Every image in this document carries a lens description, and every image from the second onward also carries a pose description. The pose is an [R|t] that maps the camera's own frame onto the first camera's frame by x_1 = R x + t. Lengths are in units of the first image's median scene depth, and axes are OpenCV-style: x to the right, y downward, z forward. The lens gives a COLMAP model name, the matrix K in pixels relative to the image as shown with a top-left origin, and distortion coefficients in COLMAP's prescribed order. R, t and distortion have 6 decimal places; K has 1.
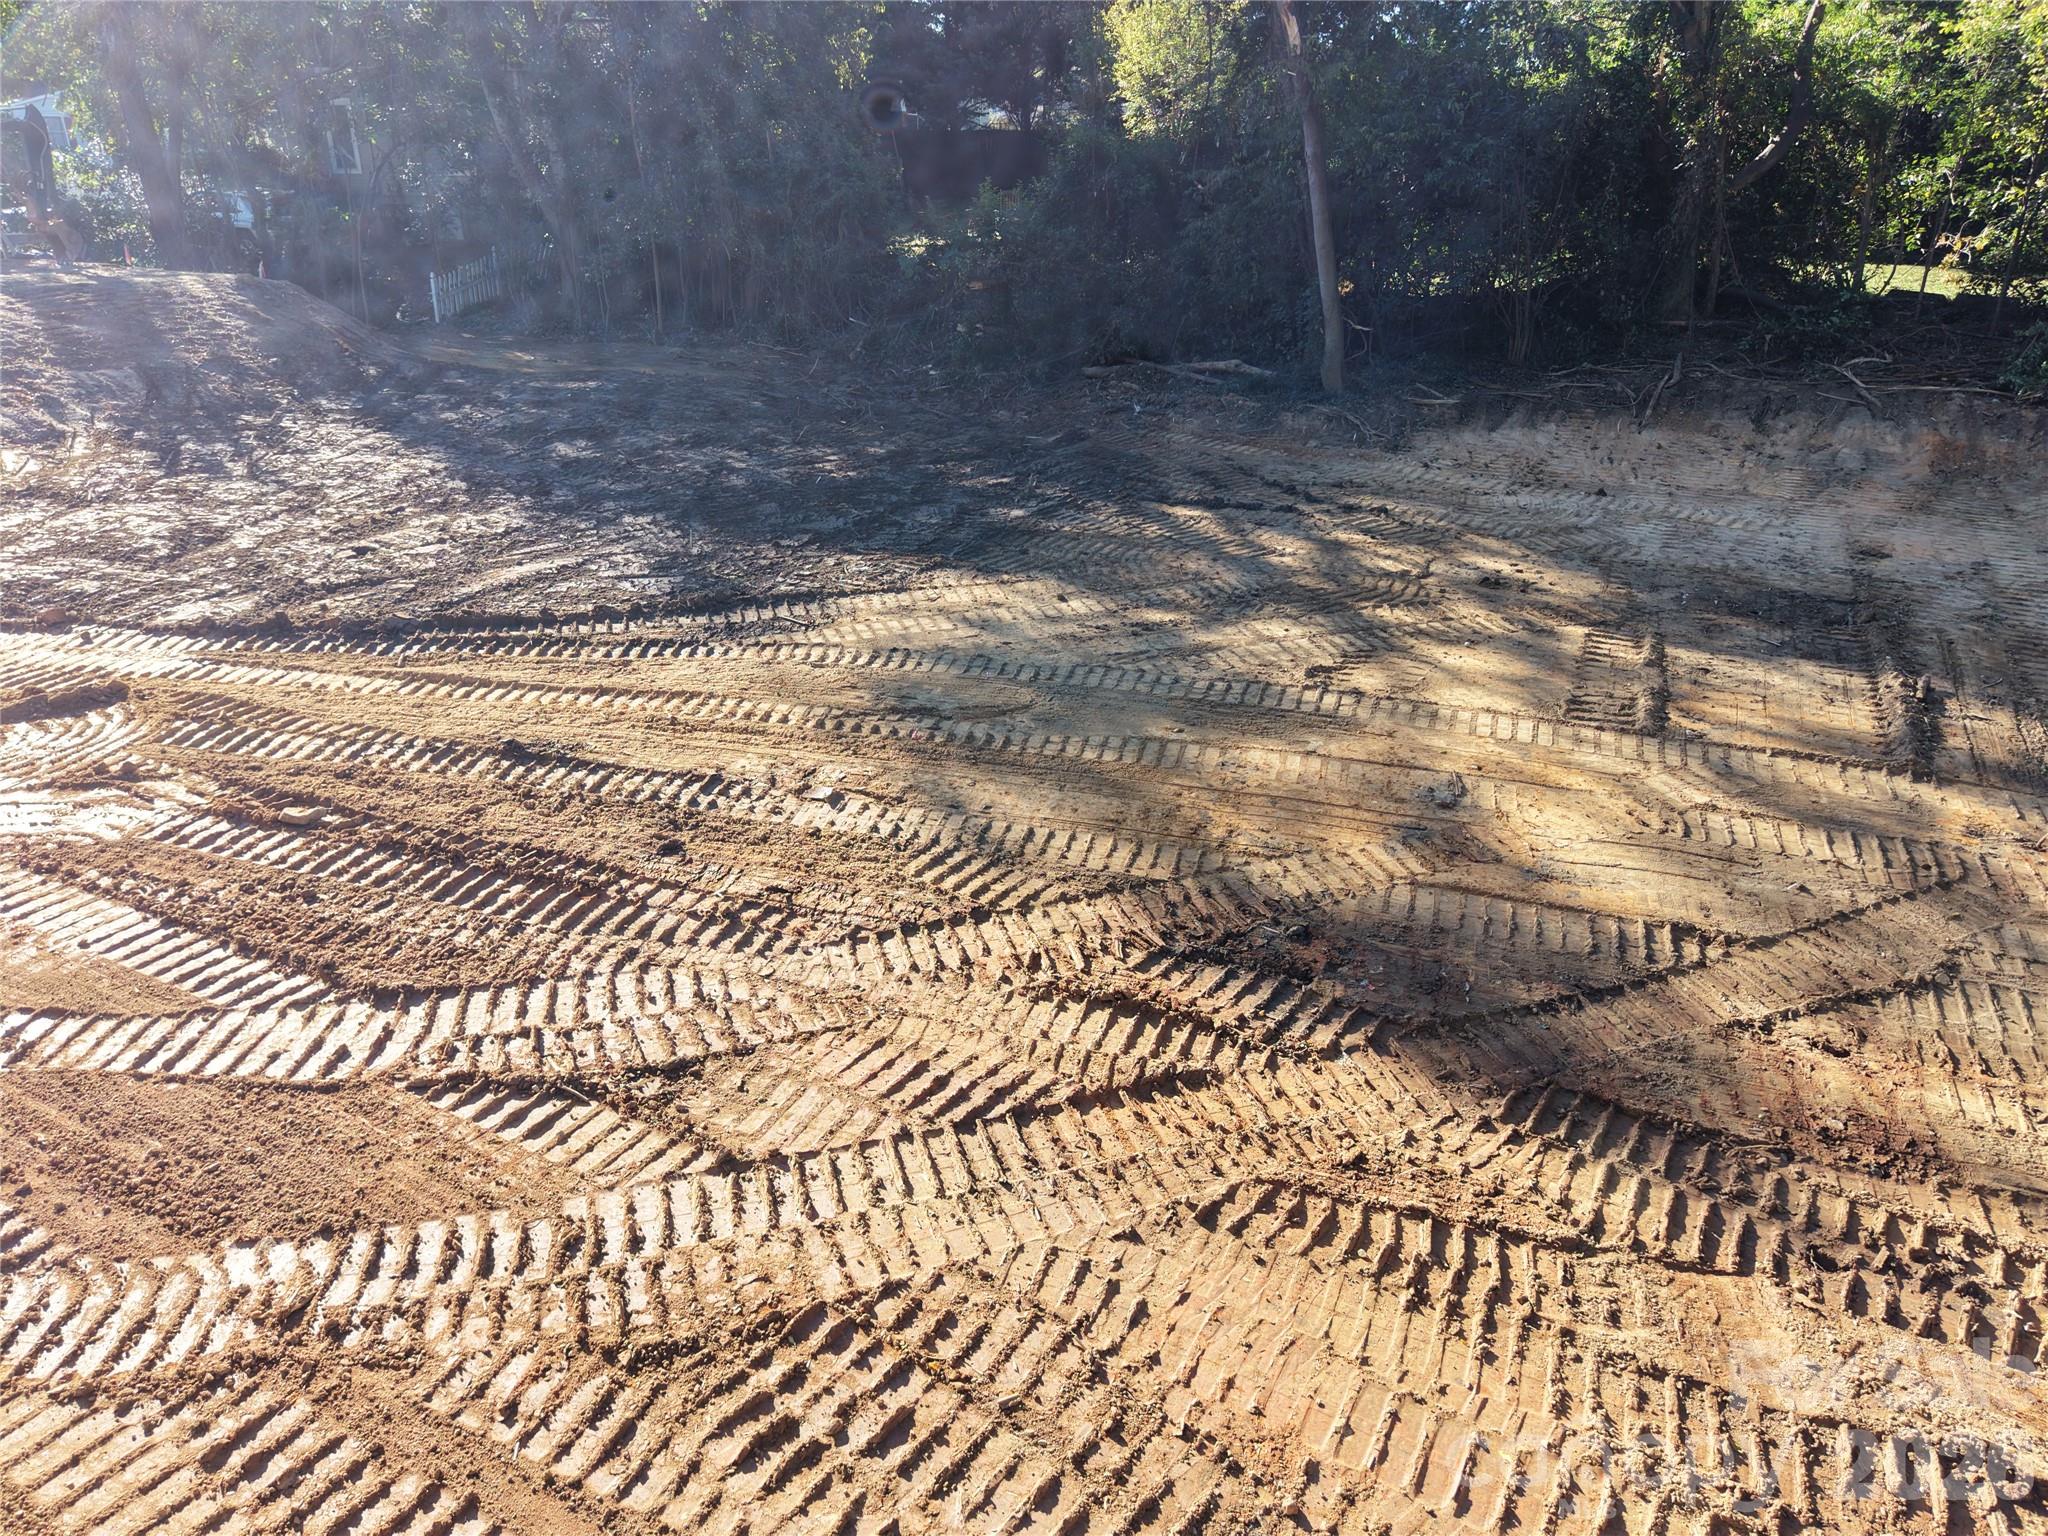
lens RADIAL K [[1405.6, 0, 1024.0], [0, 1405.6, 768.0], [0, 0, 1]] dist [0.027678, -0.035844]
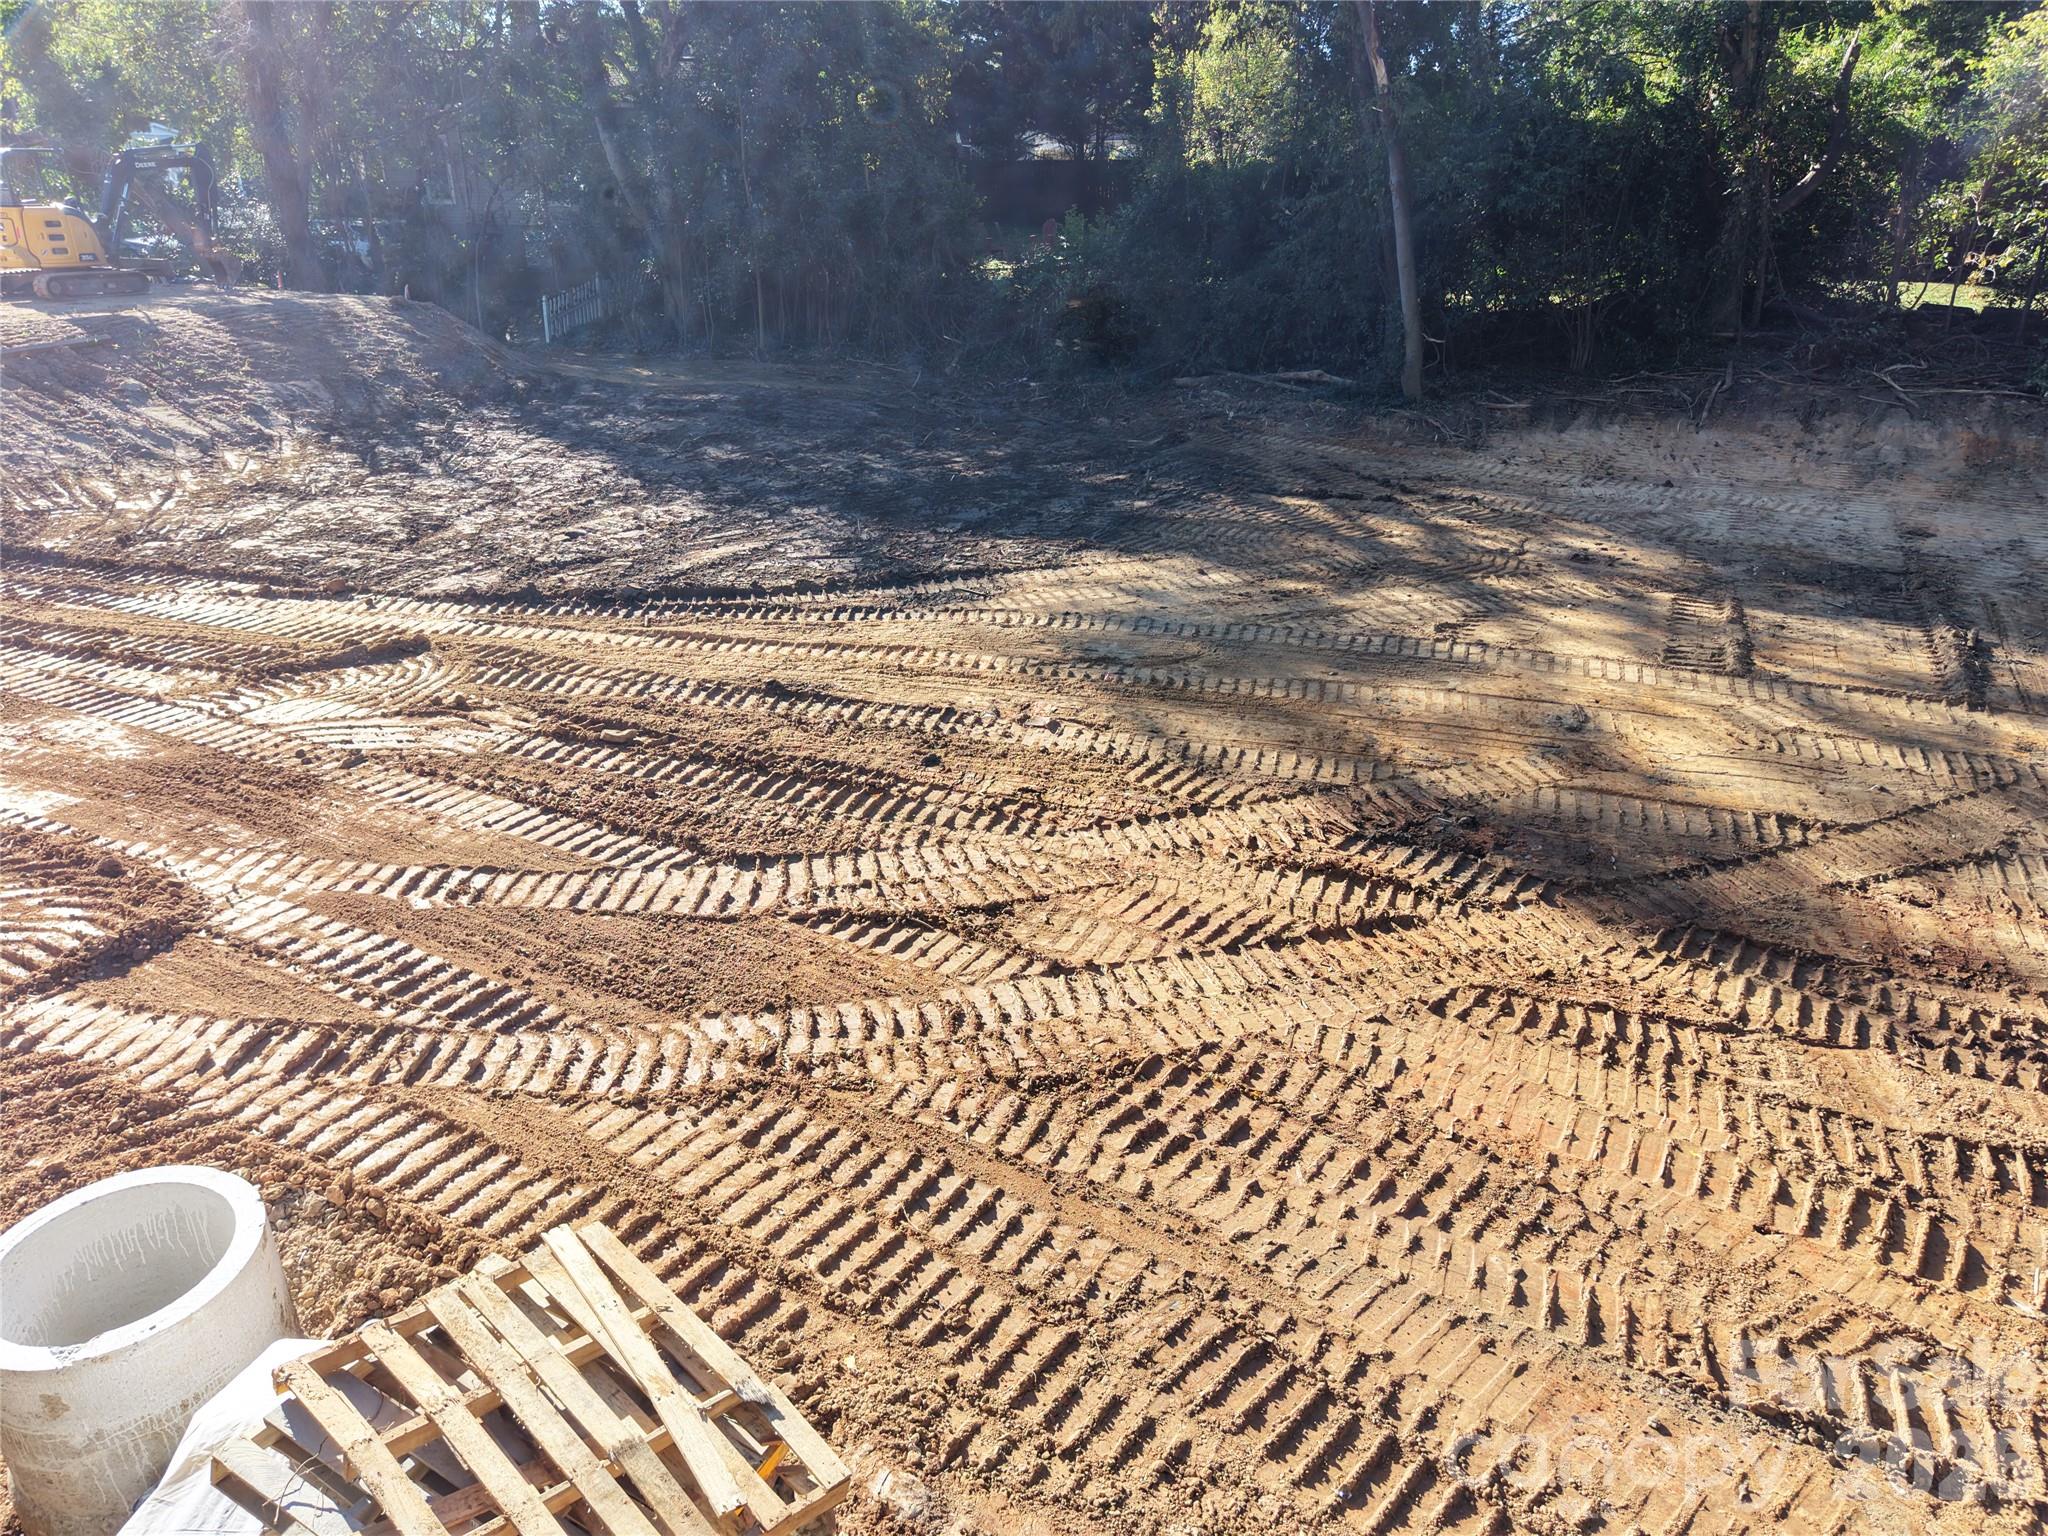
lens RADIAL K [[1405.6, 0, 1024.0], [0, 1405.6, 768.0], [0, 0, 1]] dist [0.027678, -0.035844]
pose [[0.999972, -0.001478, -0.007341, -0.167029], [0.001351, 0.999850, -0.017269, 0.086476], [0.007365, 0.017258, 0.999824, -0.202424]]
